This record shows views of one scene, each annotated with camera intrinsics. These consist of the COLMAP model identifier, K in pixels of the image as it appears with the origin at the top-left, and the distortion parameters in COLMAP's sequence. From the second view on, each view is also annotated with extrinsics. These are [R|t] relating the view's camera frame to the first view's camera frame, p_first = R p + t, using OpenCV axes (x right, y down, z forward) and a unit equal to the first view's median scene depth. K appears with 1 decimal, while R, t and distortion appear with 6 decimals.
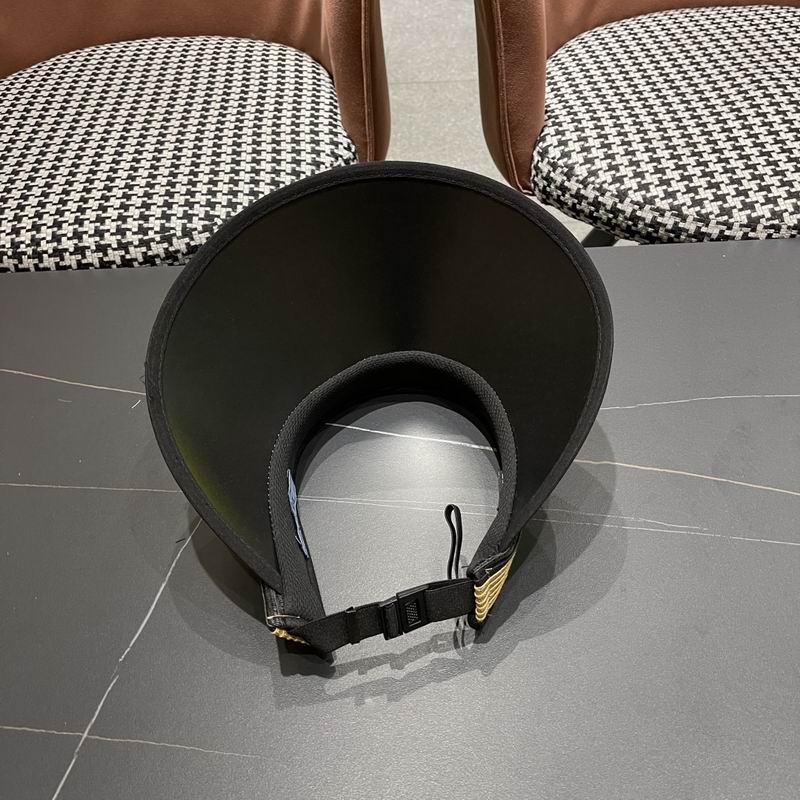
lens RADIAL K [[824.0, 0, 410.8], [0, 824.0, 392.9], [0, 0, 1]] dist [0.020223, 0.000000]
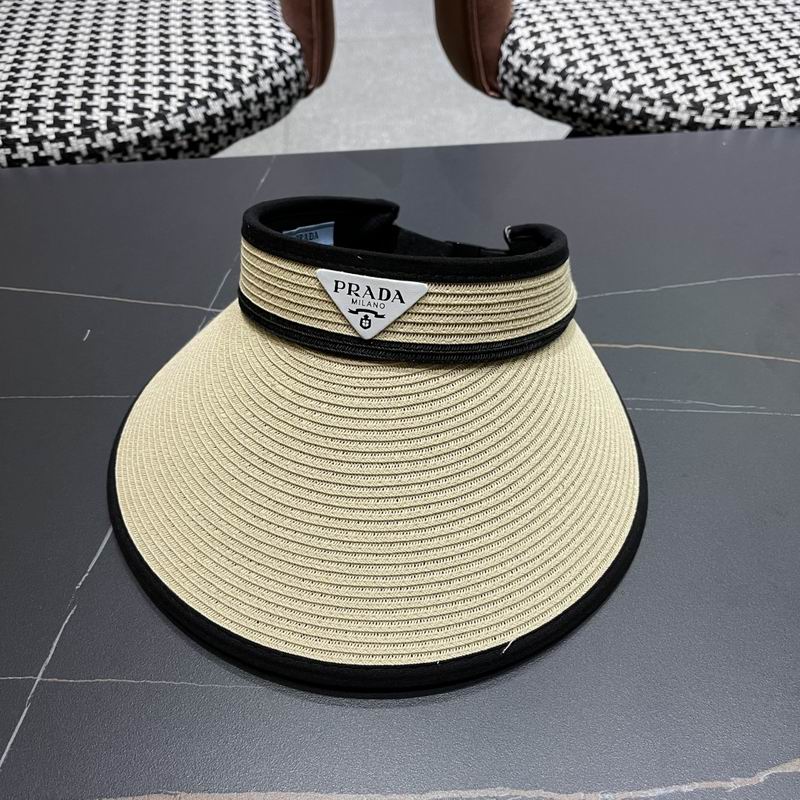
lens RADIAL K [[824.0, 0, 397.7], [0, 824.0, 407.4], [0, 0, 1]] dist [0.020223, 0.000000]
pose [[0.994017, -0.034009, 0.103797, -0.077047], [0.033043, 0.999393, 0.011012, 0.095271], [-0.104109, -0.007516, 0.994538, 0.117302]]
